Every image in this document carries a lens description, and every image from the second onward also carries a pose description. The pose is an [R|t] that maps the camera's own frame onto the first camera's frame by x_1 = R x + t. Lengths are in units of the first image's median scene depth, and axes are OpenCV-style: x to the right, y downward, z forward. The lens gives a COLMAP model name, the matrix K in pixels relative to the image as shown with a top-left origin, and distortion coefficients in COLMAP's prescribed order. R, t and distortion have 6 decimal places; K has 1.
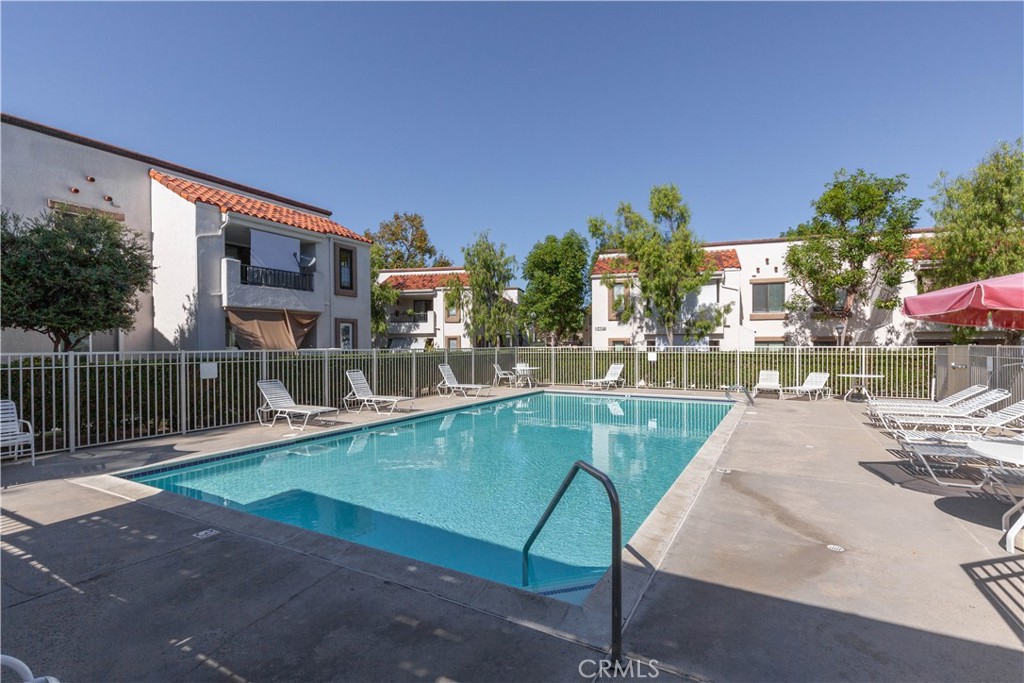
lens RADIAL K [[462.6, 0, 515.5], [0, 462.6, 349.3], [0, 0, 1]] dist [0.004942, 0.000725]
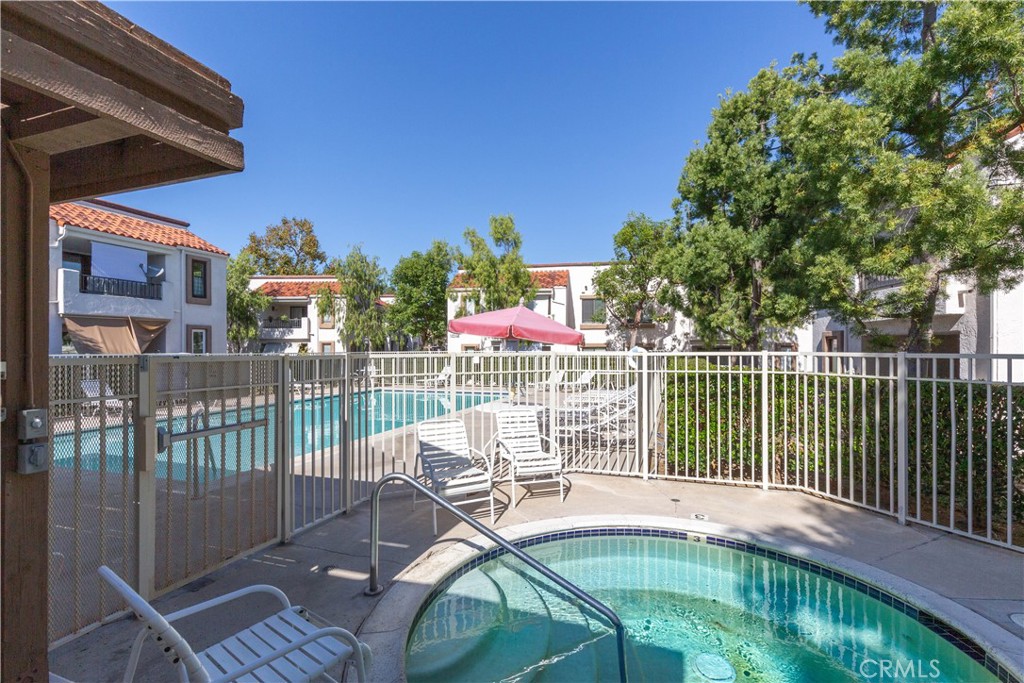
lens RADIAL K [[462.6, 0, 515.5], [0, 462.6, 349.3], [0, 0, 1]] dist [0.004942, 0.000725]
pose [[0.985399, 0.001820, 0.170249, 0.142210], [-0.000049, 0.999946, -0.010404, 0.000590], [-0.170259, 0.010244, 0.985346, -0.149450]]
